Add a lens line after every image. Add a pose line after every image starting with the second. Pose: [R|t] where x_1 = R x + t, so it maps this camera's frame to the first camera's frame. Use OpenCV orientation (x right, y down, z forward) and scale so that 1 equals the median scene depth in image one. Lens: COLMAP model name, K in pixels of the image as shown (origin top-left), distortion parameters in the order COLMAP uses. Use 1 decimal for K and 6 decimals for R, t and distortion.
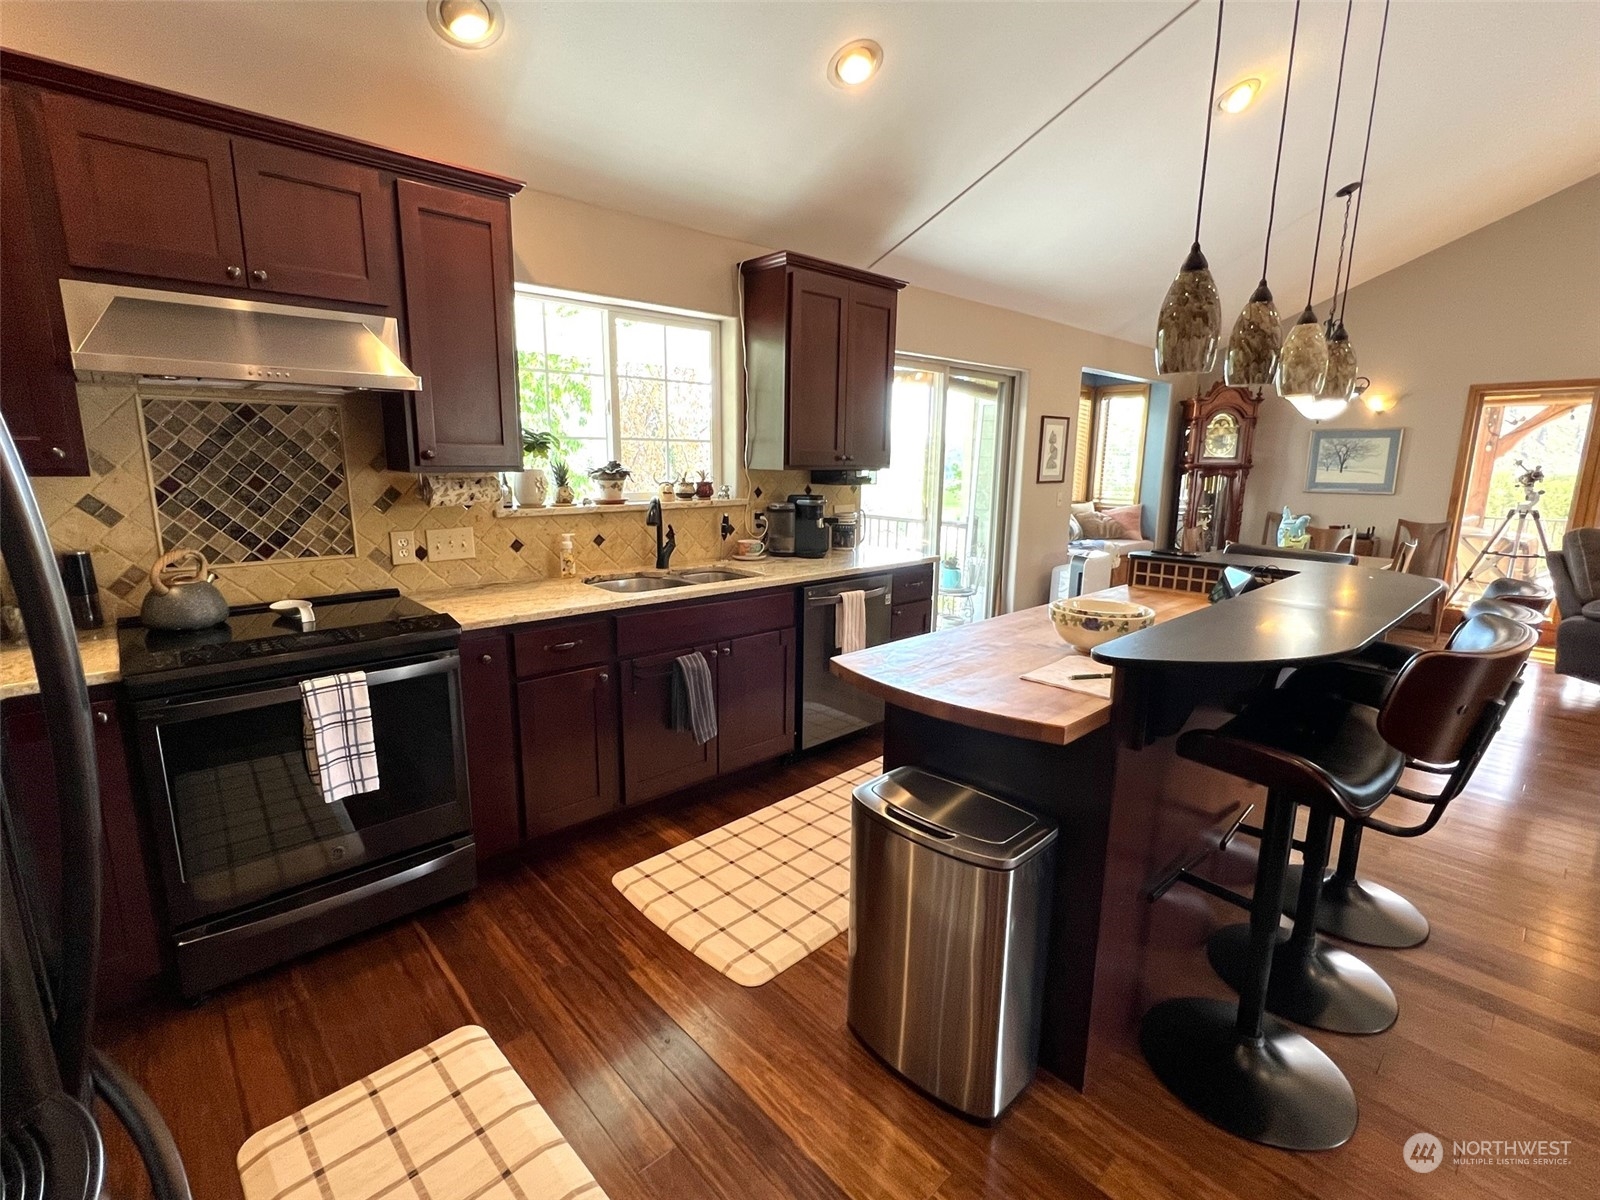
lens RADIAL K [[728.7, 0, 800.0], [0, 728.7, 600.7], [0, 0, 1]] dist [-0.000558, -0.000006]
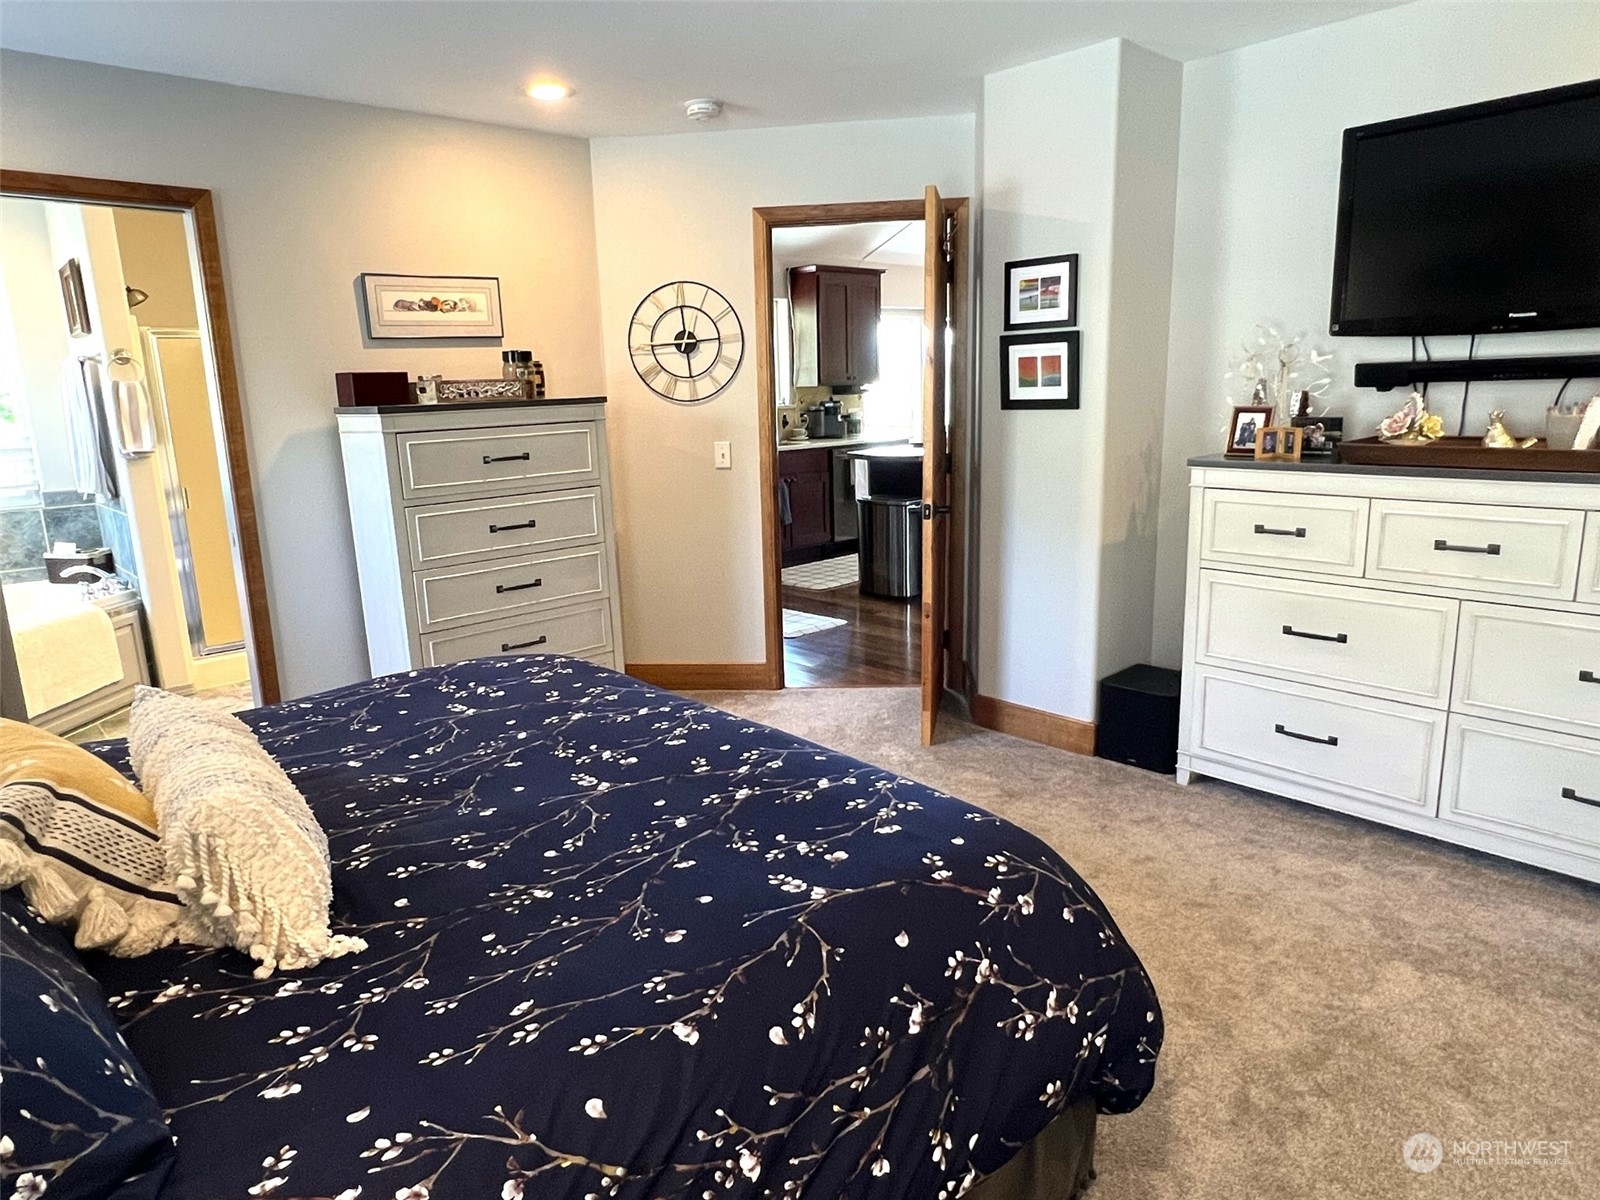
lens RADIAL K [[989.6, 0, 798.9], [0, 989.6, 598.4], [0, 0, 1]] dist [0.002306, 0.000065]
pose [[0.999203, -0.038388, -0.010940, -0.057309], [0.038698, 0.998810, 0.029667, 0.241568], [0.009788, -0.030067, 0.999500, -1.308272]]
